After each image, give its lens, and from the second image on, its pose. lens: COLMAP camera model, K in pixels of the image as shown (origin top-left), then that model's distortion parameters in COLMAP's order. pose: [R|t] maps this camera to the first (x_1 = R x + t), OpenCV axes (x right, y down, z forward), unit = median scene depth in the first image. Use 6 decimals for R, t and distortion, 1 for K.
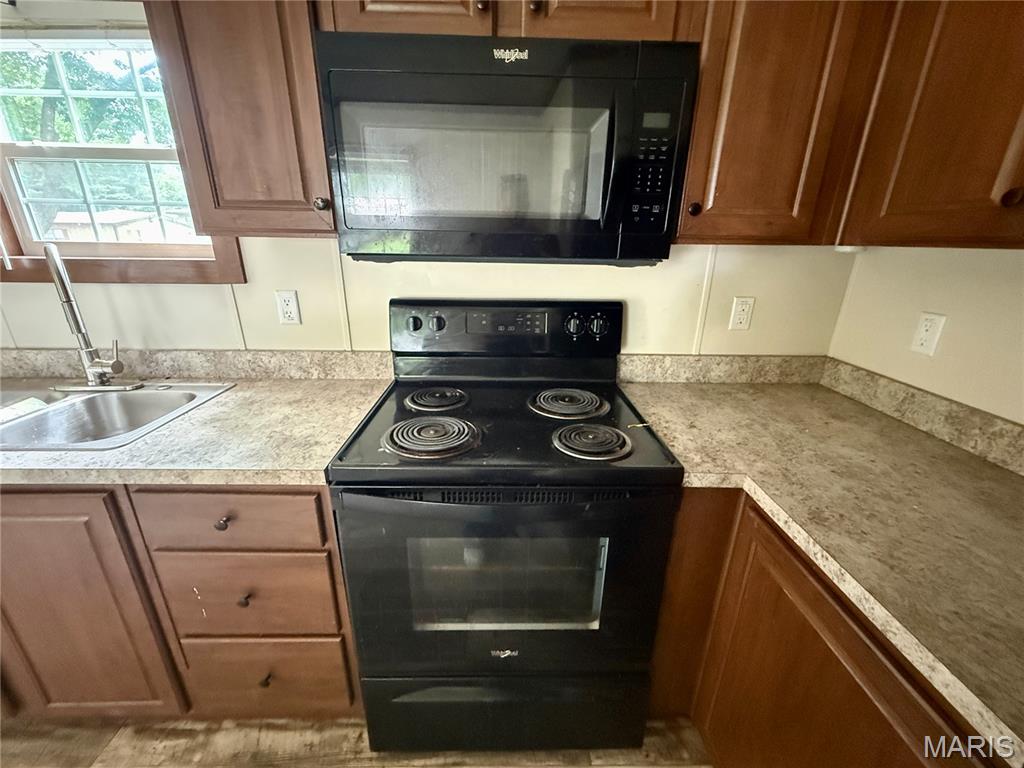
lens RADIAL K [[409.7, 0, 510.6], [0, 409.7, 385.6], [0, 0, 1]] dist [0.002567, 0.000002]
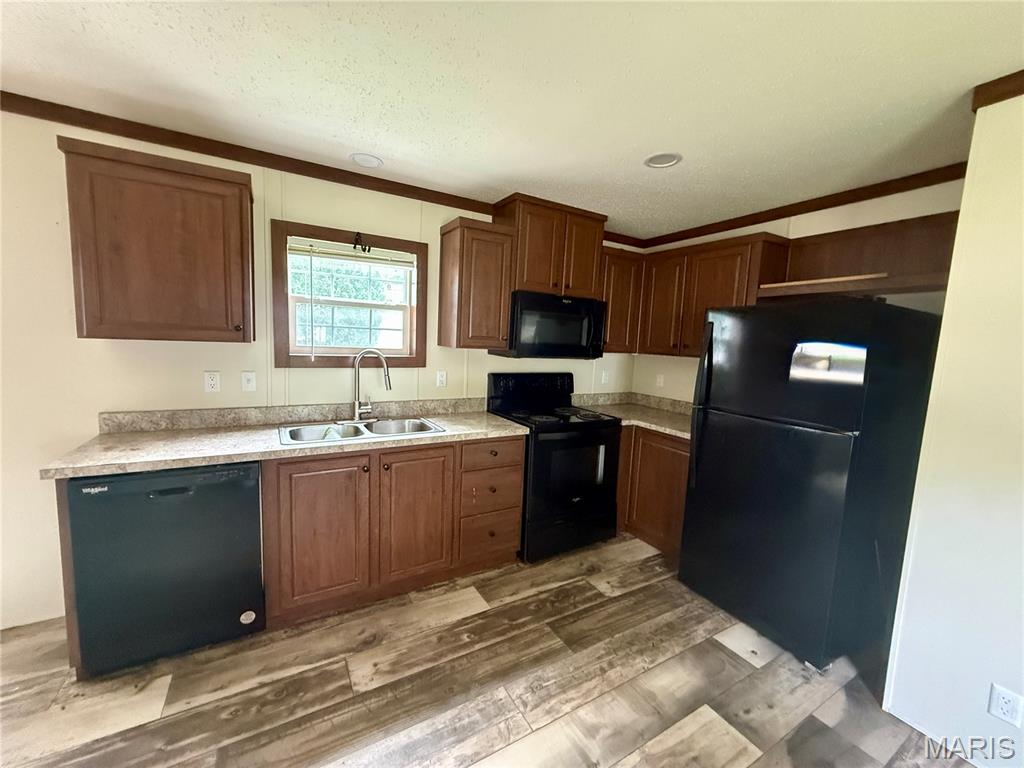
lens RADIAL K [[409.7, 0, 511.7], [0, 409.7, 385.3], [0, 0, 1]] dist [0.002567, 0.000002]
pose [[0.869933, -0.031743, 0.492147, -1.312039], [0.135129, 0.975077, -0.175967, 0.267662], [-0.474296, 0.219582, 0.852541, -0.972525]]
